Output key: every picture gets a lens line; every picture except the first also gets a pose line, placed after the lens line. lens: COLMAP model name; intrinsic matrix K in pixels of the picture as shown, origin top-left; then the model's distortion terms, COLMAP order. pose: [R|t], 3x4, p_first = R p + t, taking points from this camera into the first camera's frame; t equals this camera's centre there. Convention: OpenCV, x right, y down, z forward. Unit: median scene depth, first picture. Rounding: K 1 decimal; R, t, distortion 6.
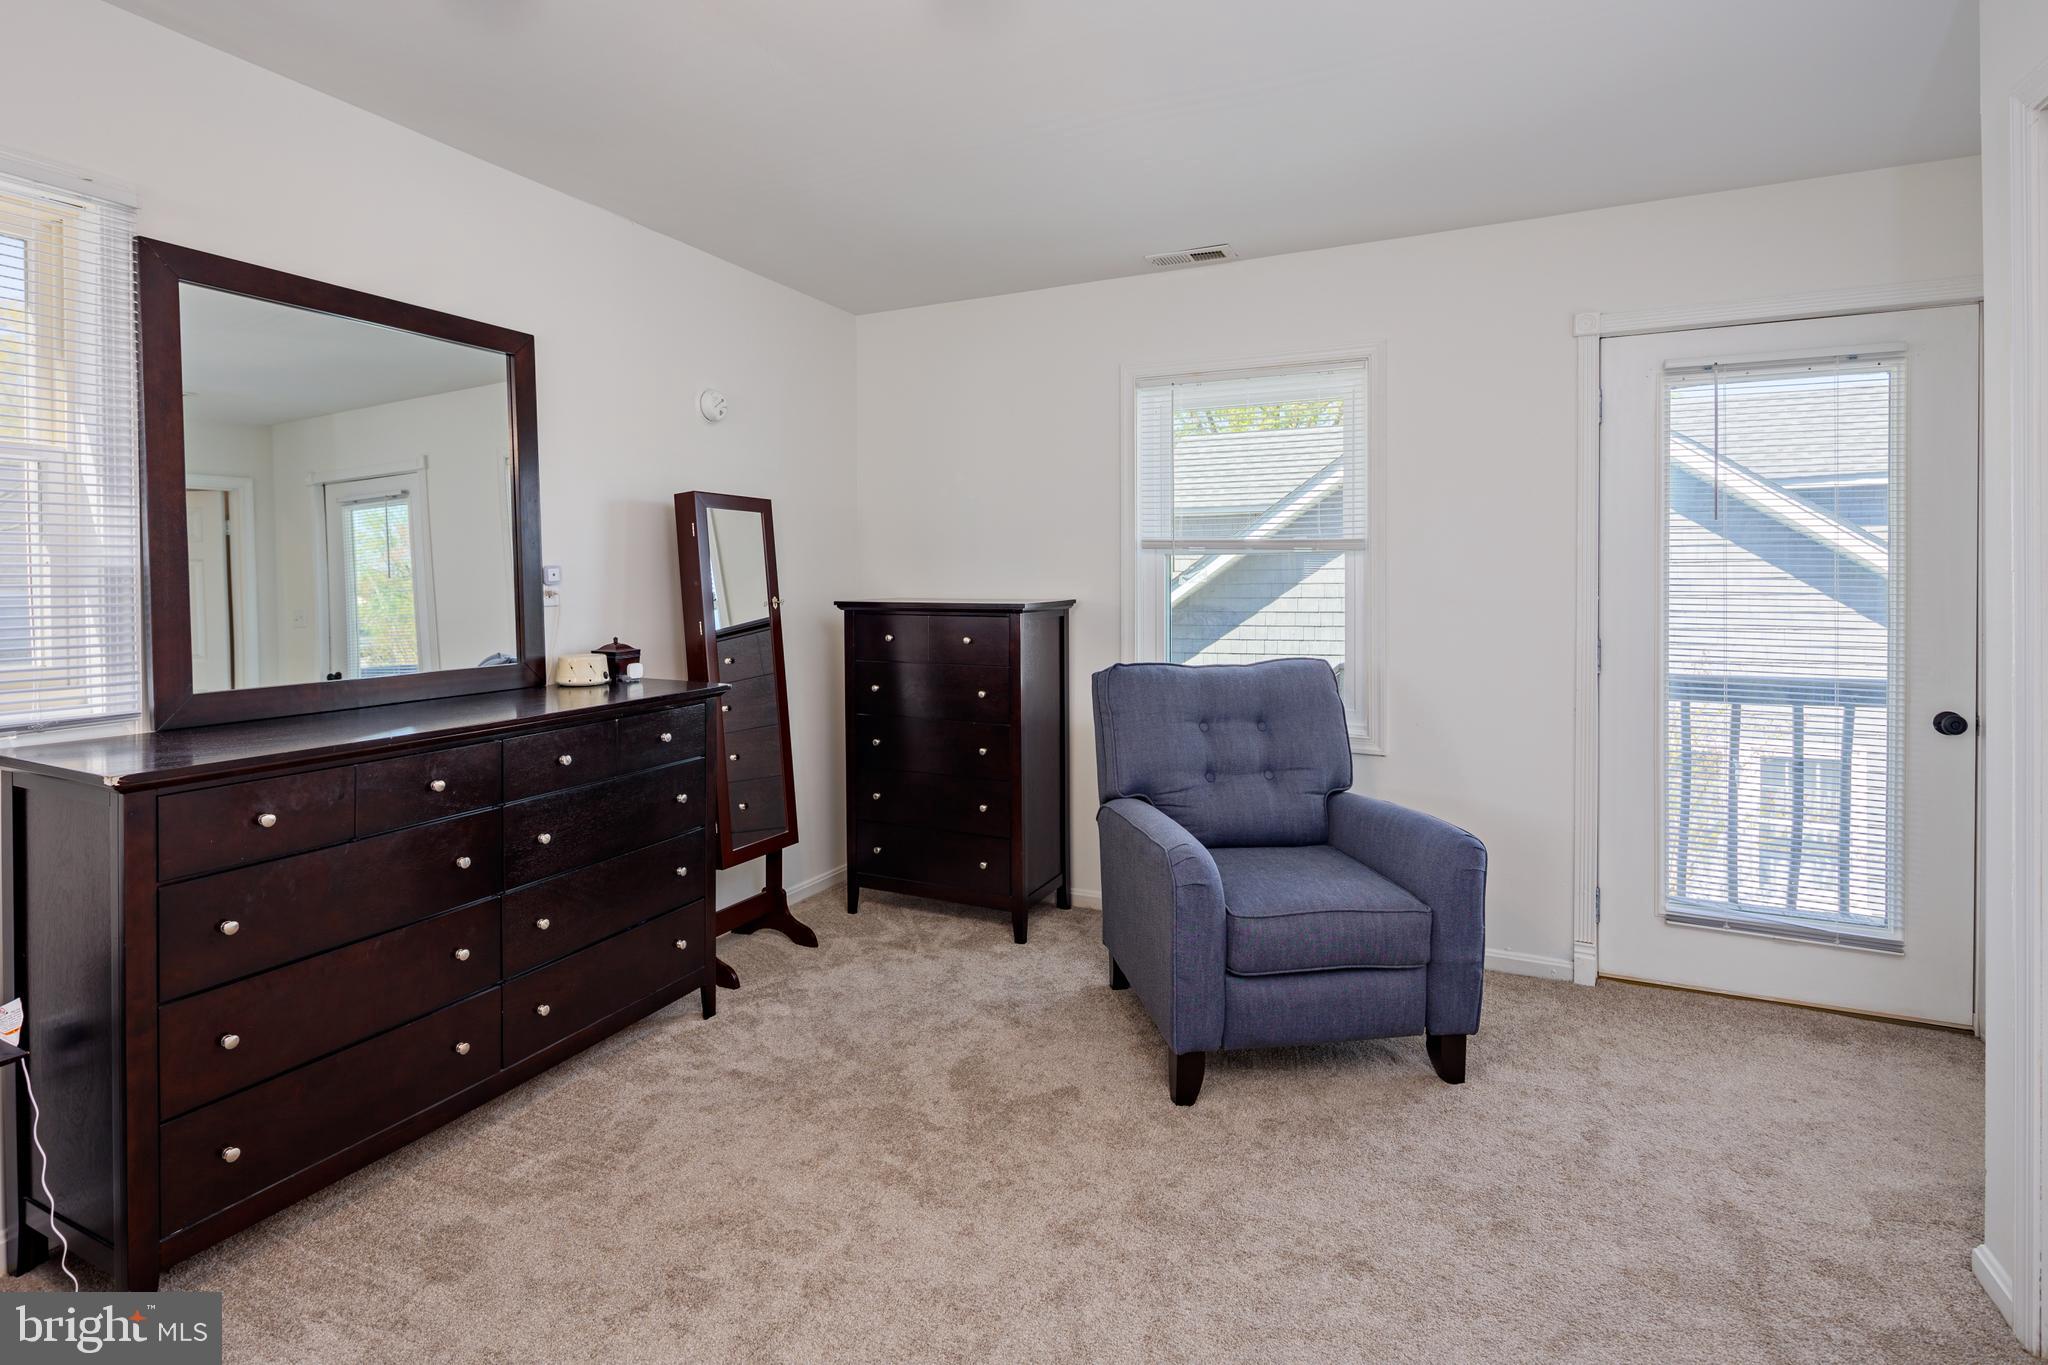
lens RADIAL K [[1002.0, 0, 1022.0], [0, 1002.0, 586.3], [0, 0, 1]] dist [0.002577, -0.001086]
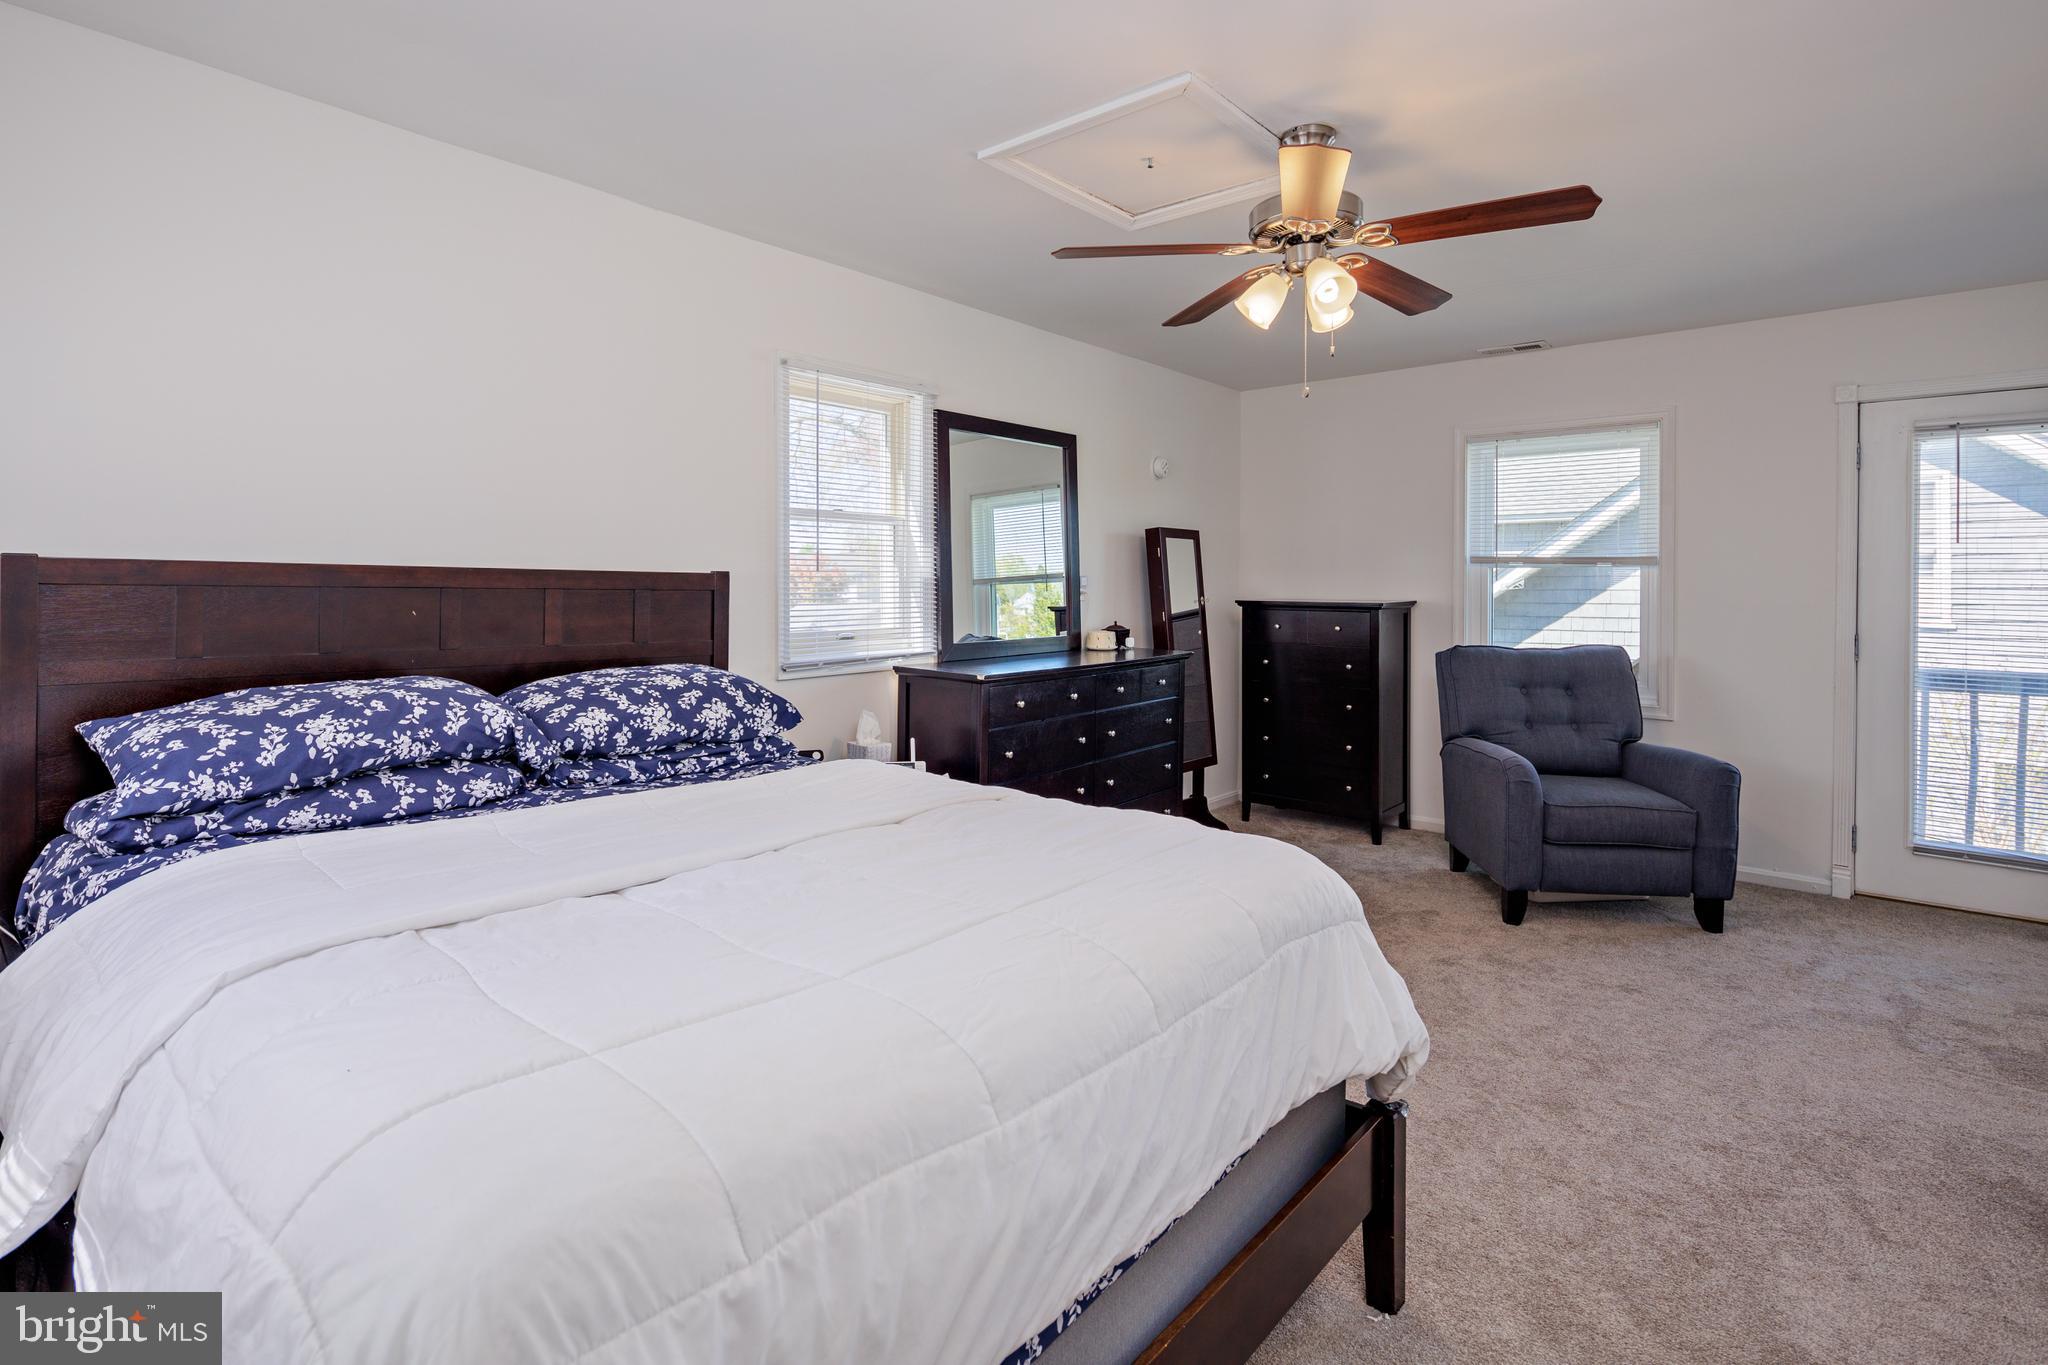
lens RADIAL K [[1002.0, 0, 1022.0], [0, 1002.0, 586.3], [0, 0, 1]] dist [0.002577, -0.001086]
pose [[0.965726, 0.006669, -0.259478, -0.141435], [-0.007607, 0.999968, -0.002611, 0.001678], [0.259452, 0.004496, 0.965746, -0.572136]]
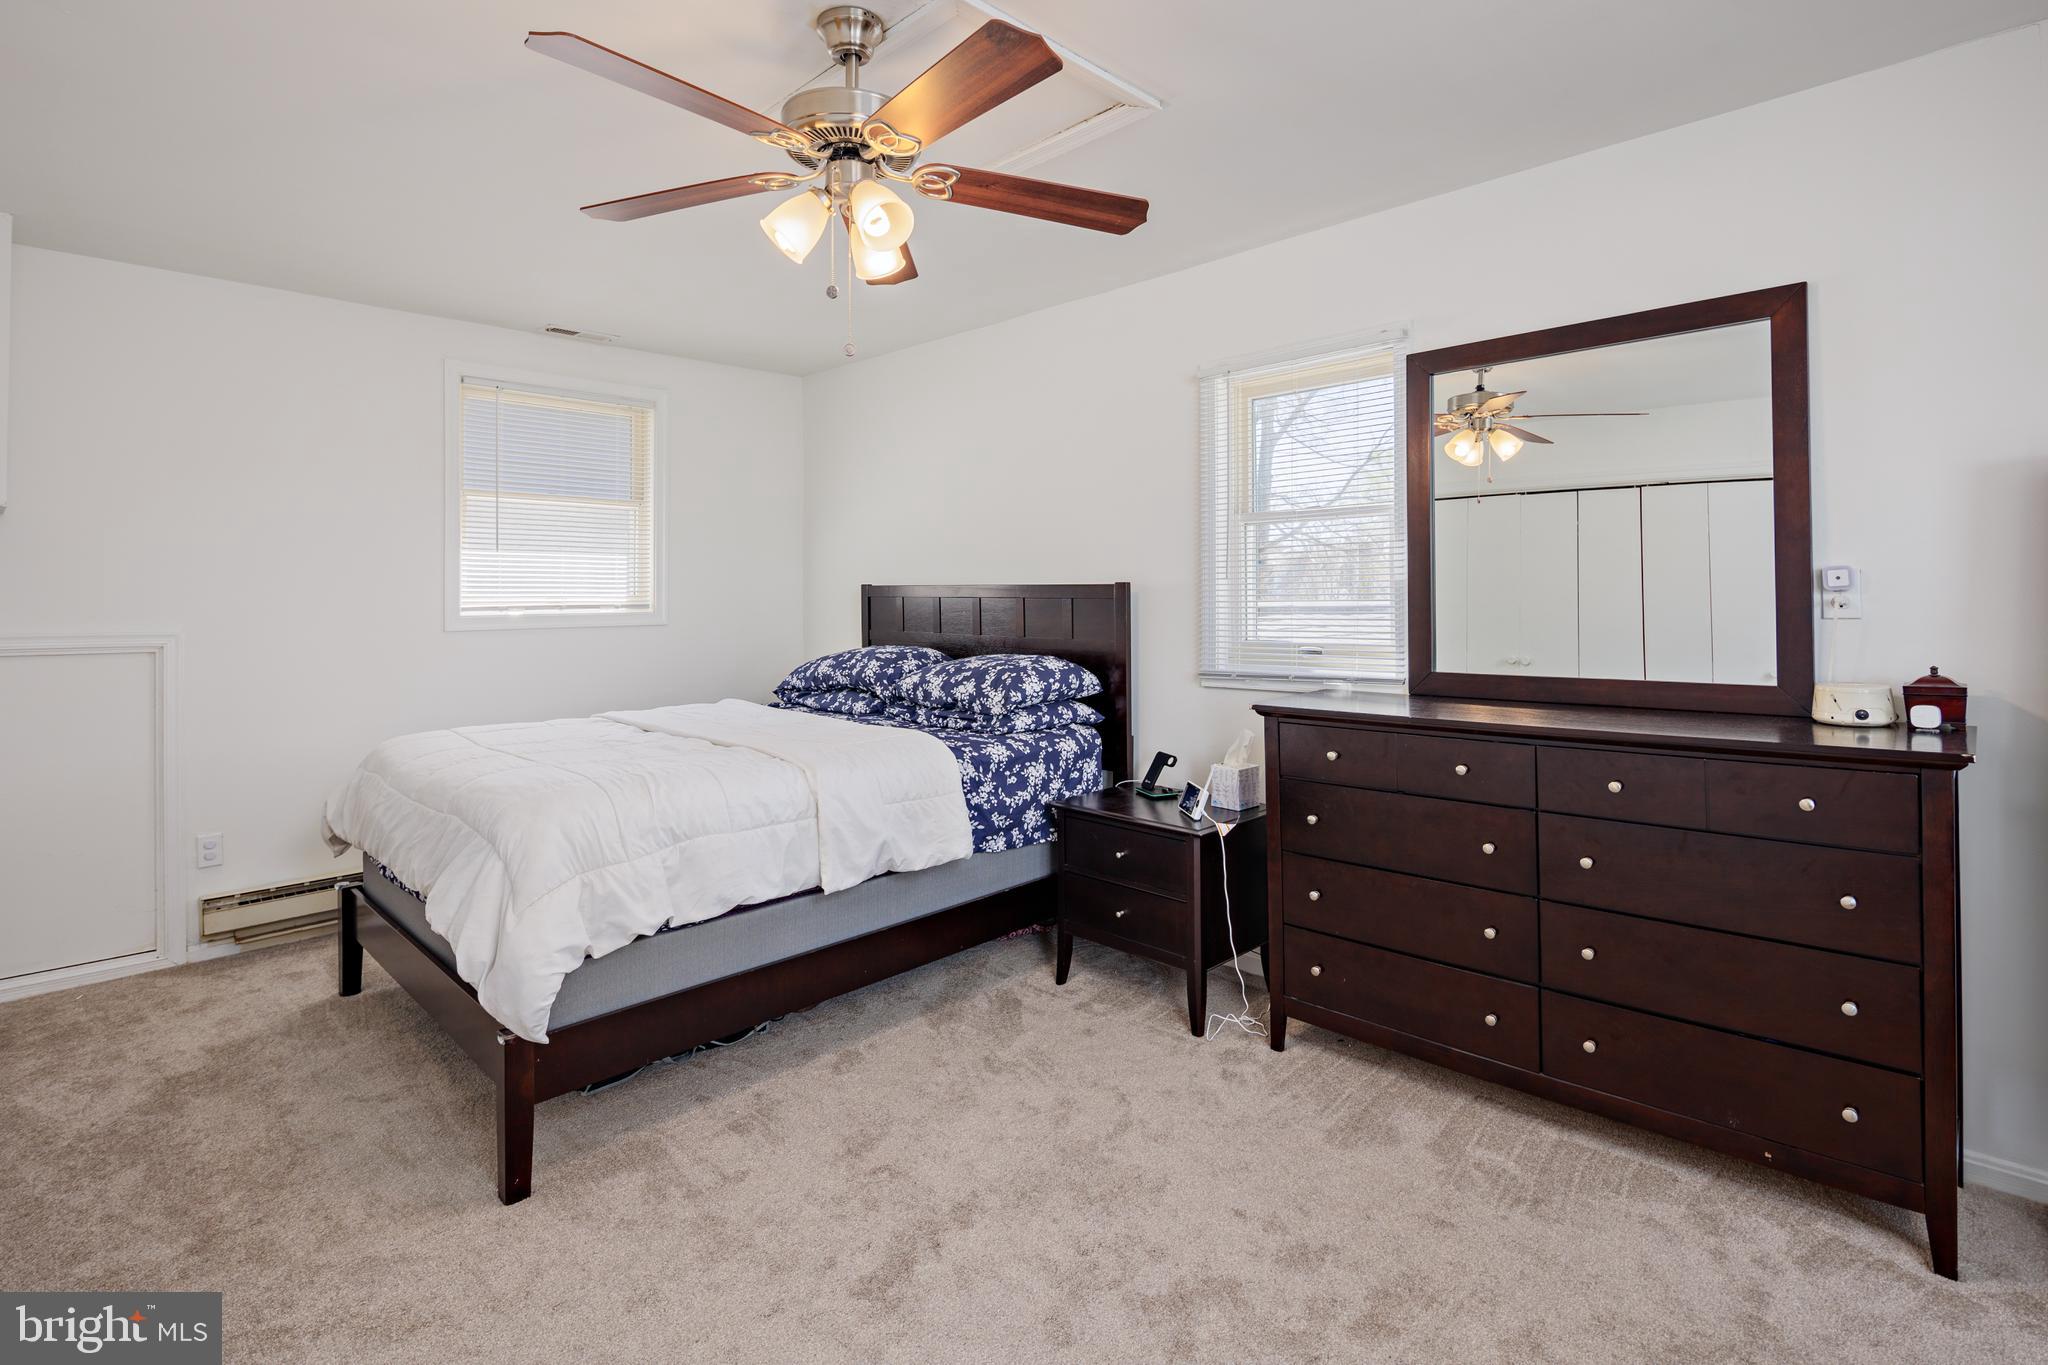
lens RADIAL K [[997.1, 0, 1014.6], [0, 997.1, 590.2], [0, 0, 1]] dist [-0.000439, -0.001508]
pose [[-0.342474, -0.000867, -0.939527, 0.464543], [0.003966, 0.999989, -0.002369, -0.002750], [0.939519, -0.004538, -0.342467, 0.650623]]
